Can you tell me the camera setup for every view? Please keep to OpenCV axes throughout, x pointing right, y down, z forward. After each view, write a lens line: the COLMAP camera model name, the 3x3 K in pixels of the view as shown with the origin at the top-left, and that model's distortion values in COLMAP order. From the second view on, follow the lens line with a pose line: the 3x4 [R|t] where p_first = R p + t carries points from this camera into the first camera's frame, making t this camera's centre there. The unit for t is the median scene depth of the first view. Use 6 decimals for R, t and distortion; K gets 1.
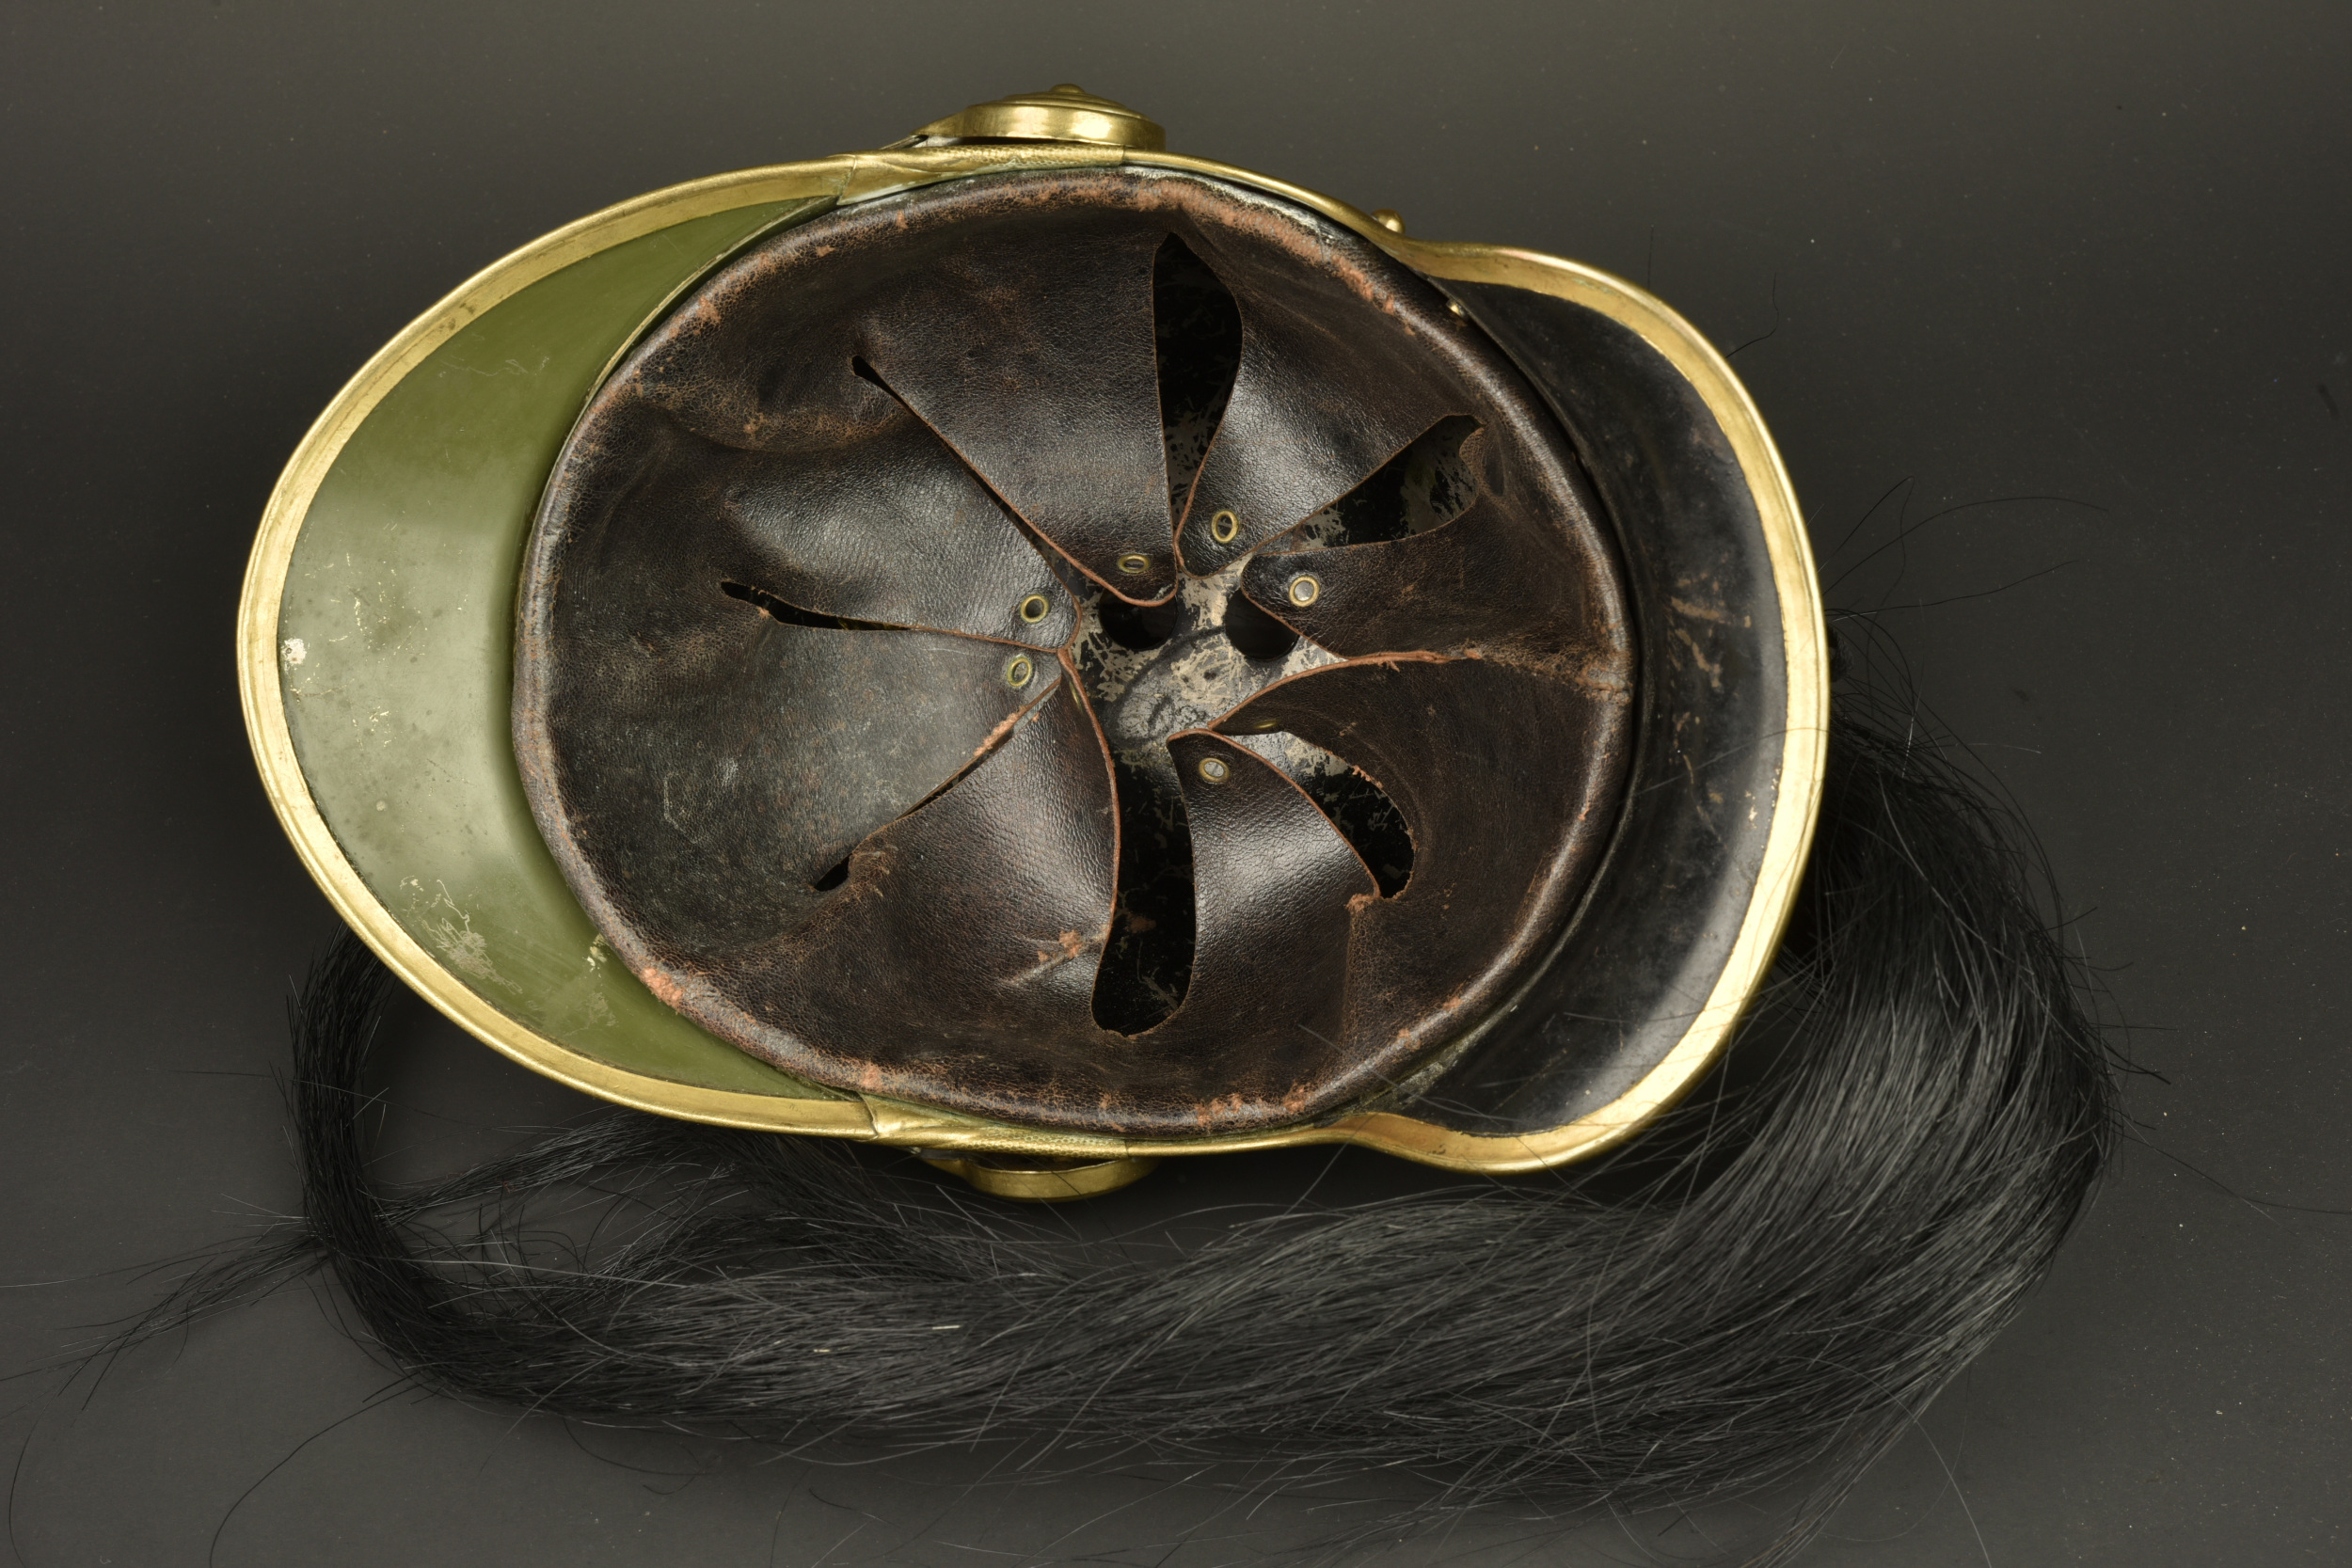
lens RADIAL K [[4139.0, 0, 1176.0], [0, 4139.0, 784.0], [0, 0, 1]] dist [-0.010308, 0.102014]
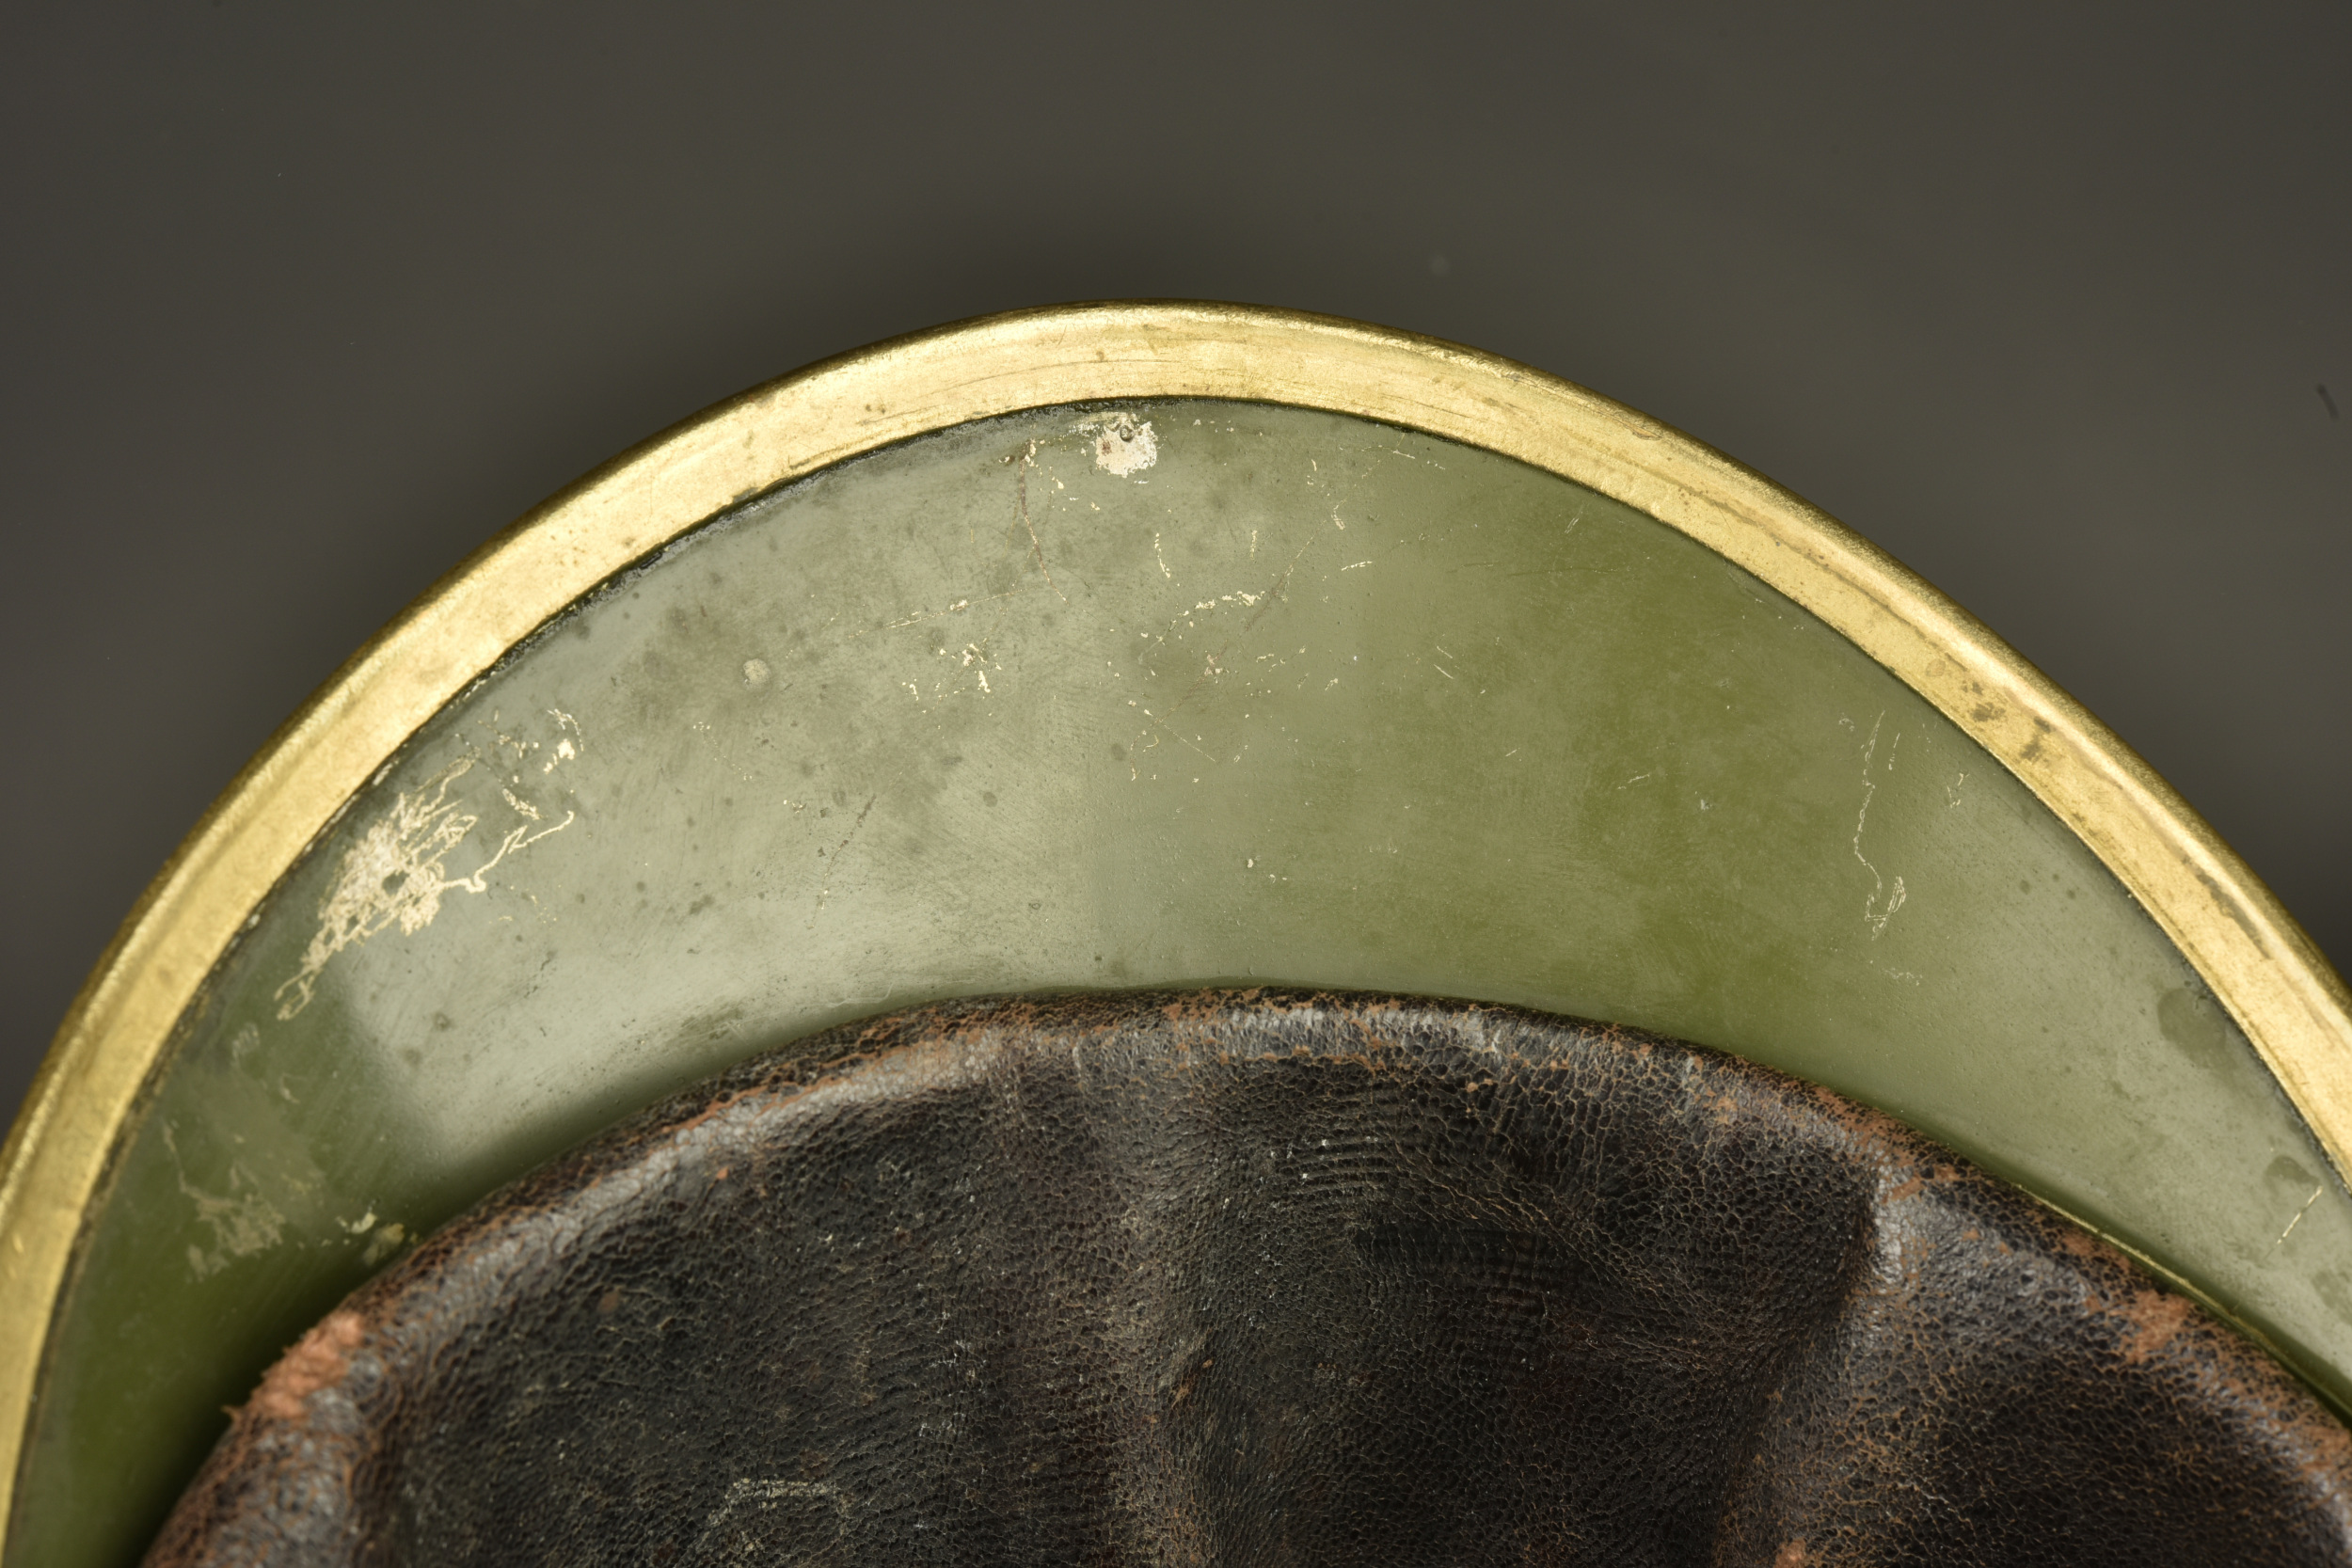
lens RADIAL K [[4139.0, 0, 1176.0], [0, 4139.0, 784.0], [0, 0, 1]] dist [-0.010308, 0.102014]
pose [[0.143370, 0.832243, -0.535553, 0.034648], [-0.973565, 0.021378, -0.227406, 0.056449], [-0.177808, 0.553999, 0.813308, 0.676454]]
